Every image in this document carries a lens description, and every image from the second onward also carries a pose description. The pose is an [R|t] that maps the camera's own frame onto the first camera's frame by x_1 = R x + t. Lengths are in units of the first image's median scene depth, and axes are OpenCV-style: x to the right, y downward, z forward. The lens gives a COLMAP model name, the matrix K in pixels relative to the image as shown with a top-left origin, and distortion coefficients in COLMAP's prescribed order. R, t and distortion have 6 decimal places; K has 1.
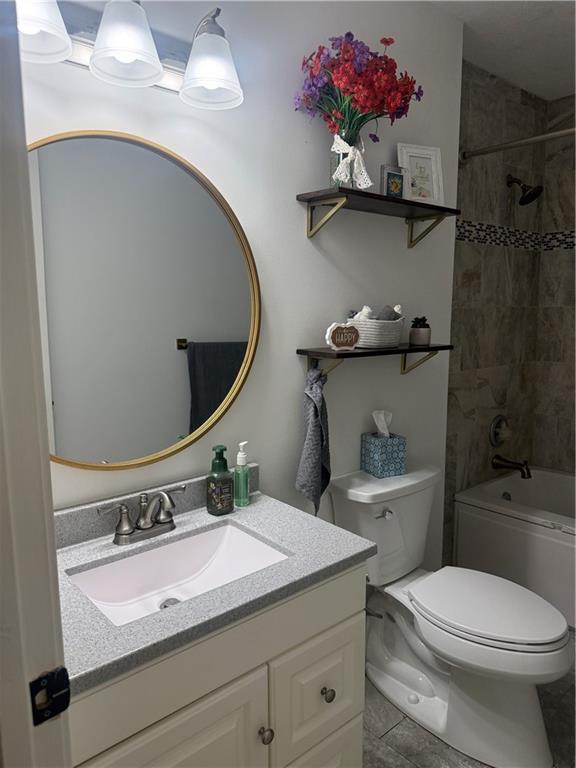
lens RADIAL K [[544.3, 0, 288.0], [0, 544.3, 384.0], [0, 0, 1]] dist [0.089658, -0.125326]
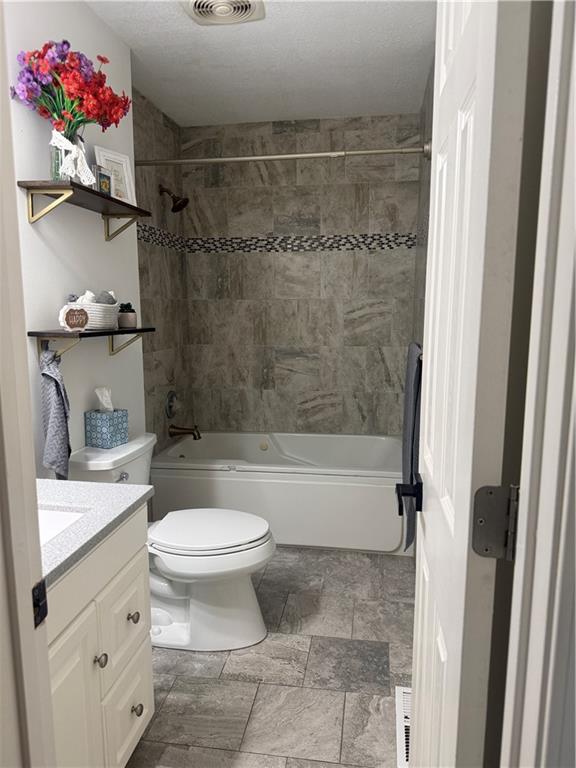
lens RADIAL K [[544.3, 0, 288.0], [0, 544.3, 384.0], [0, 0, 1]] dist [0.089658, -0.125326]
pose [[0.765907, -0.089503, 0.636691, -0.249483], [0.088182, 0.995528, 0.033867, 0.036687], [-0.636875, 0.030206, 0.770375, -0.086011]]
